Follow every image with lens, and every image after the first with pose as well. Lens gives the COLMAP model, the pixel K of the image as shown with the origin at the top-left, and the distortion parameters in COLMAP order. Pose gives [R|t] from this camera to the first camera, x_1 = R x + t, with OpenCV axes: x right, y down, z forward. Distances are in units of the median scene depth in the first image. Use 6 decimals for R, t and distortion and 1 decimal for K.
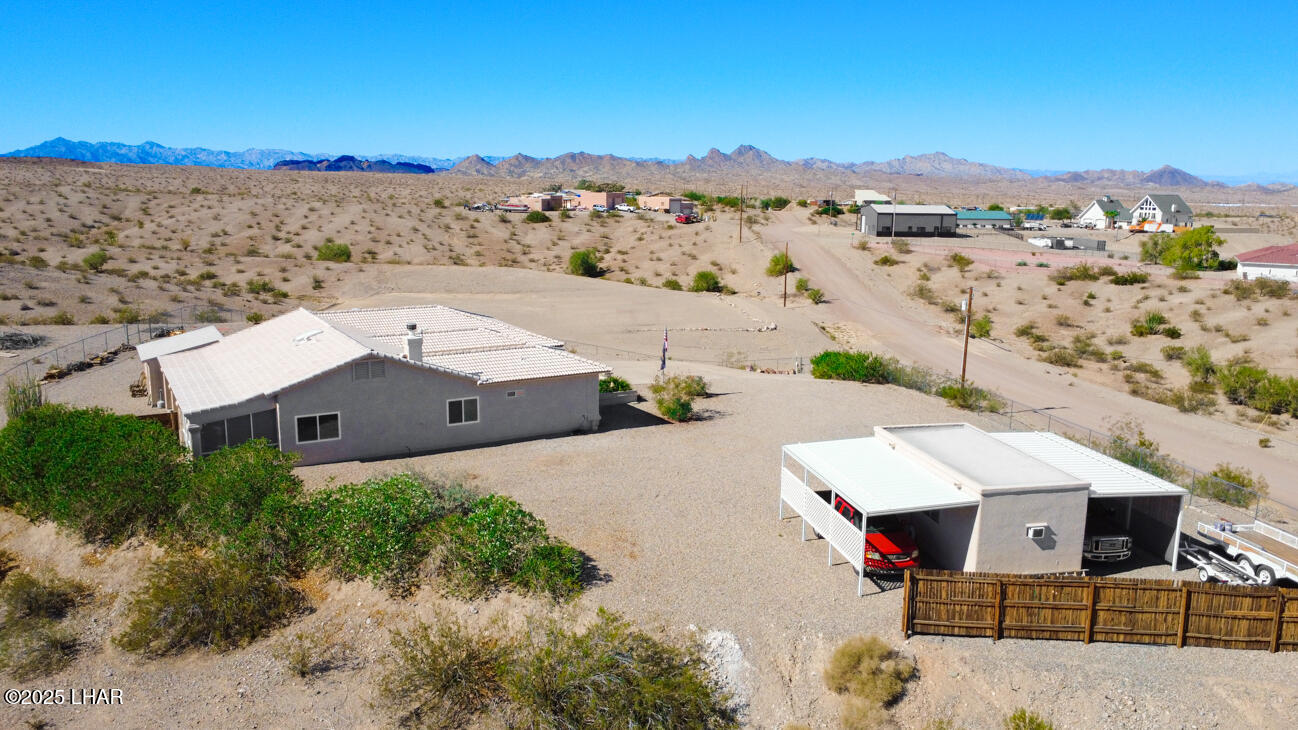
lens RADIAL K [[982.8, 0, 646.6], [0, 982.8, 364.1], [0, 0, 1]] dist [0.005384, -0.006156]
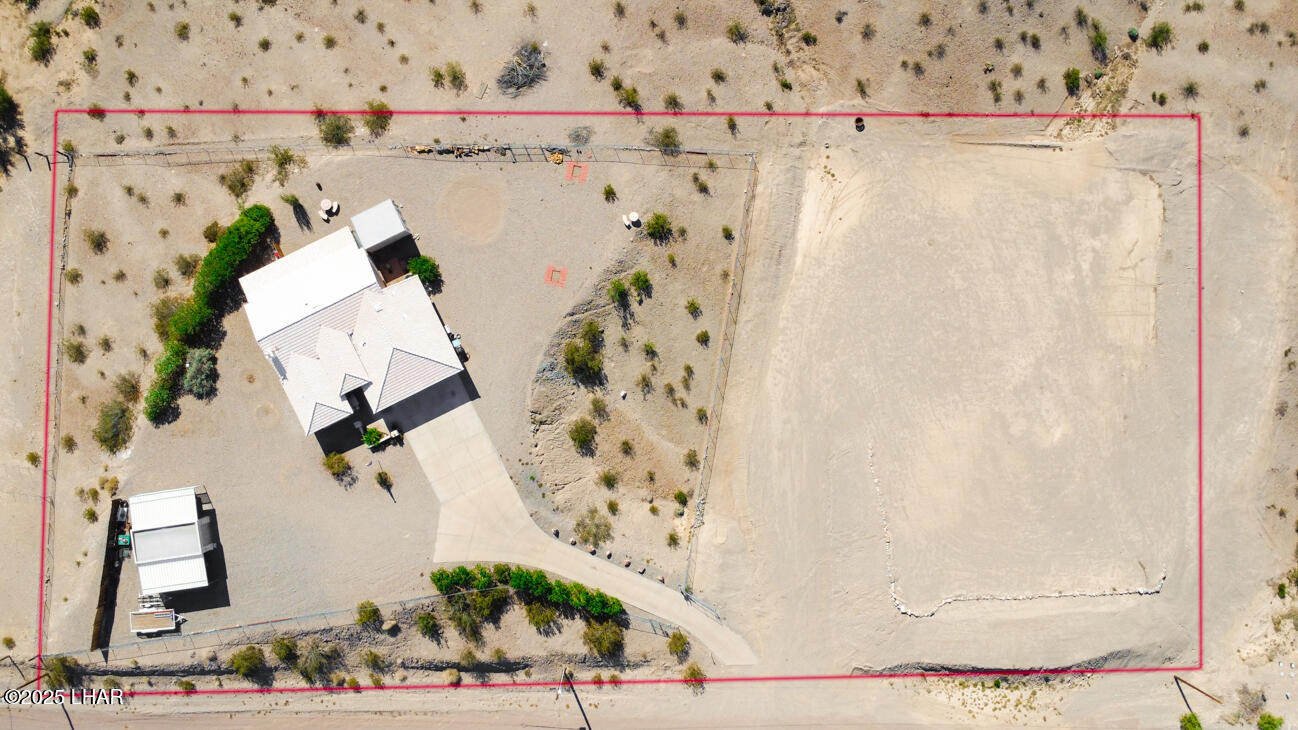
lens RADIAL K [[982.8, 0, 646.6], [0, 982.8, 364.1], [0, 0, 1]] dist [0.005384, -0.006156]
pose [[-0.066752, 0.997641, -0.016042, -0.033025], [-0.188144, 0.003204, 0.982136, -0.365038], [0.979870, 0.068578, 0.187487, 0.205049]]
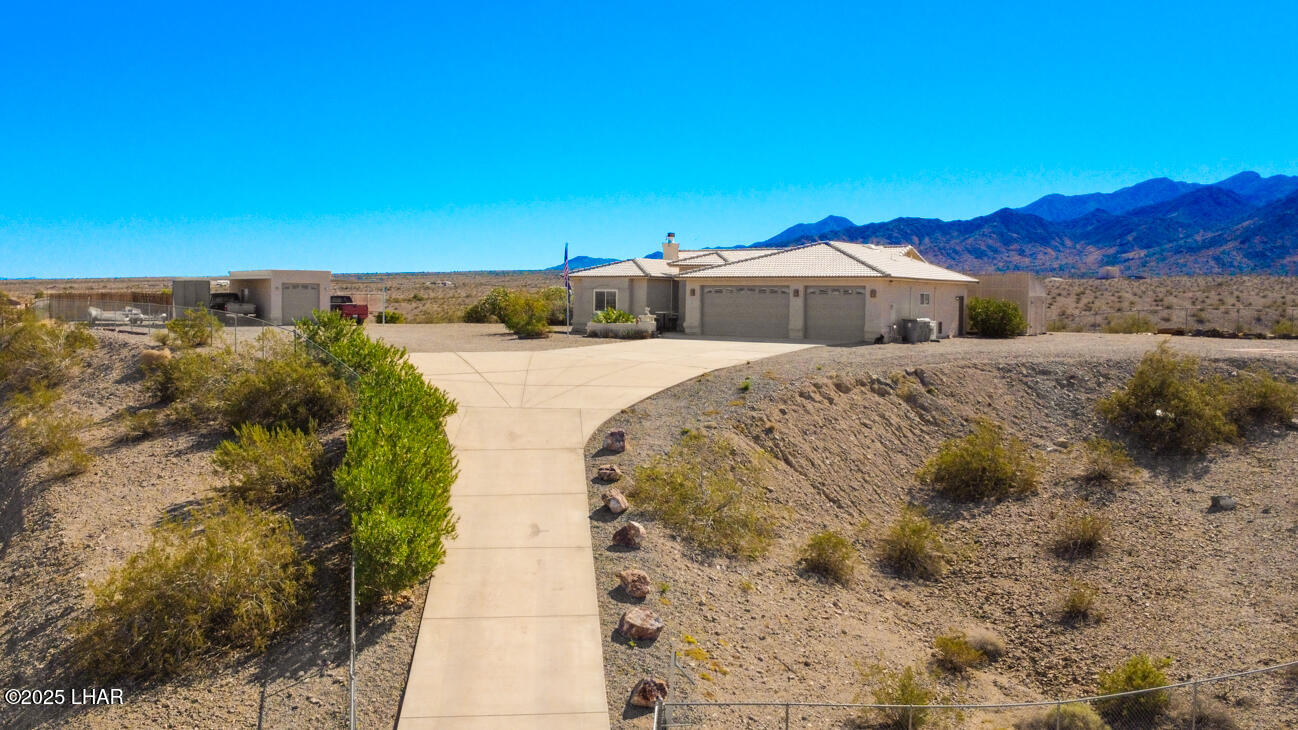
lens RADIAL K [[1144.3, 0, 609.2], [0, 1144.3, 365.8], [0, 0, 1]] dist [-0.007111, -0.014866]
pose [[-0.927804, -0.015658, -0.372740, 0.065953], [-0.090788, 0.978559, 0.184877, -0.024515], [0.361853, 0.205370, -0.909332, 0.340923]]
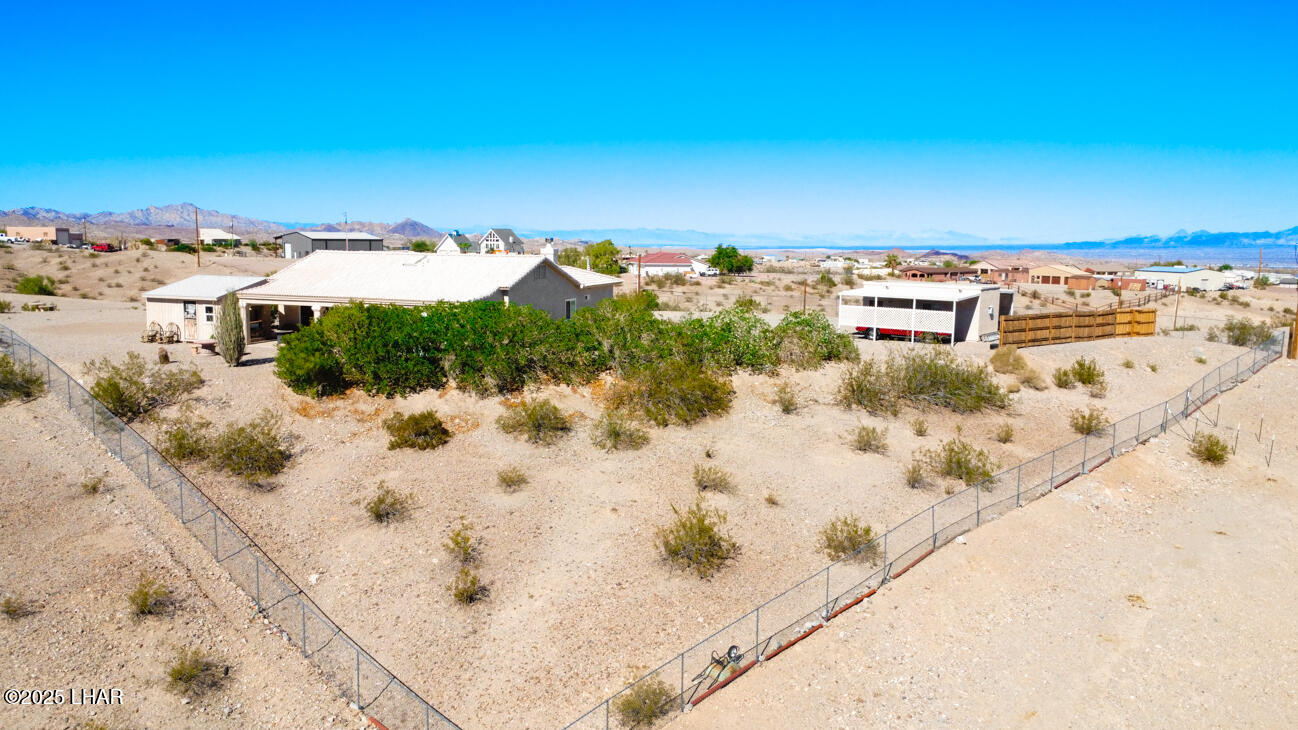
lens RADIAL K [[982.8, 0, 646.6], [0, 982.8, 364.1], [0, 0, 1]] dist [0.005384, -0.006156]
pose [[0.752173, -0.090086, 0.652779, -0.136931], [0.123989, 0.992266, -0.005933, 0.019961], [-0.647196, 0.085400, 0.757525, -0.003327]]
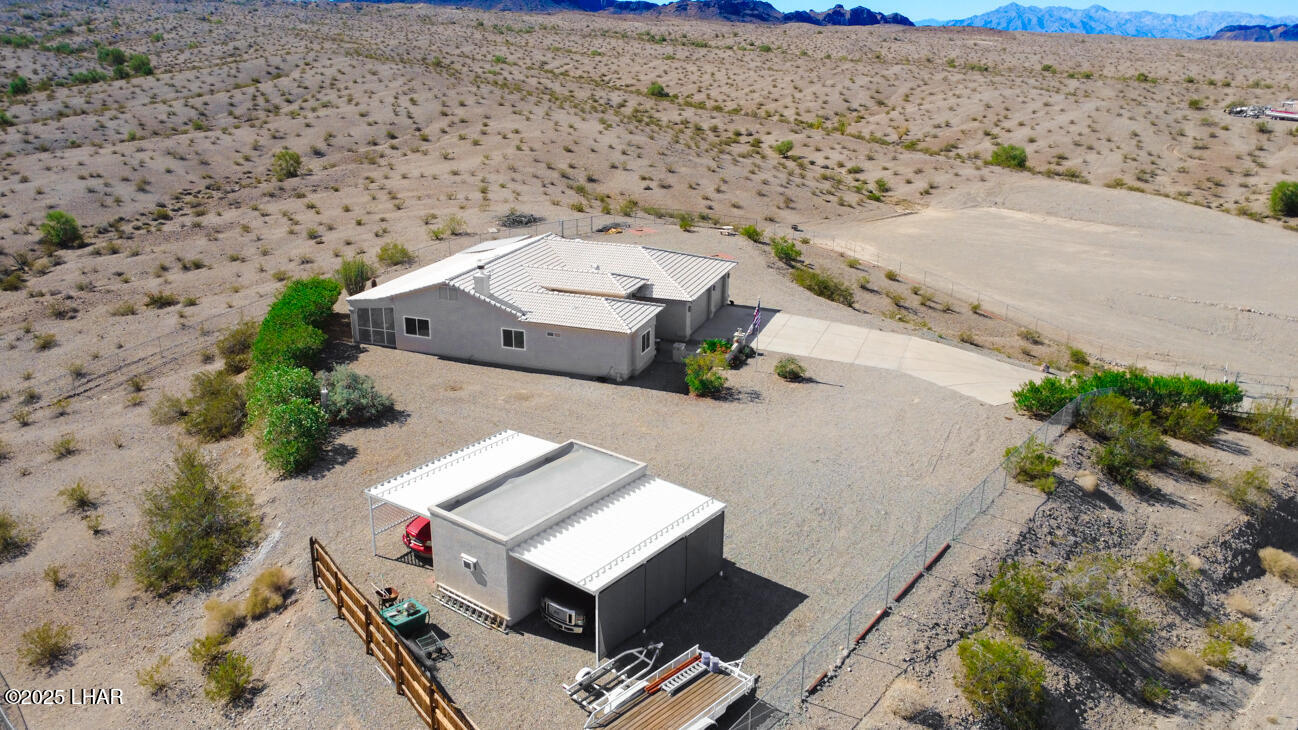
lens RADIAL K [[982.8, 0, 646.6], [0, 982.8, 364.1], [0, 0, 1]] dist [0.005384, -0.006156]
pose [[0.648448, 0.241376, -0.721978, 0.121492], [-0.146797, 0.970248, 0.192532, -0.027118], [0.746971, -0.018863, 0.664589, 0.042163]]
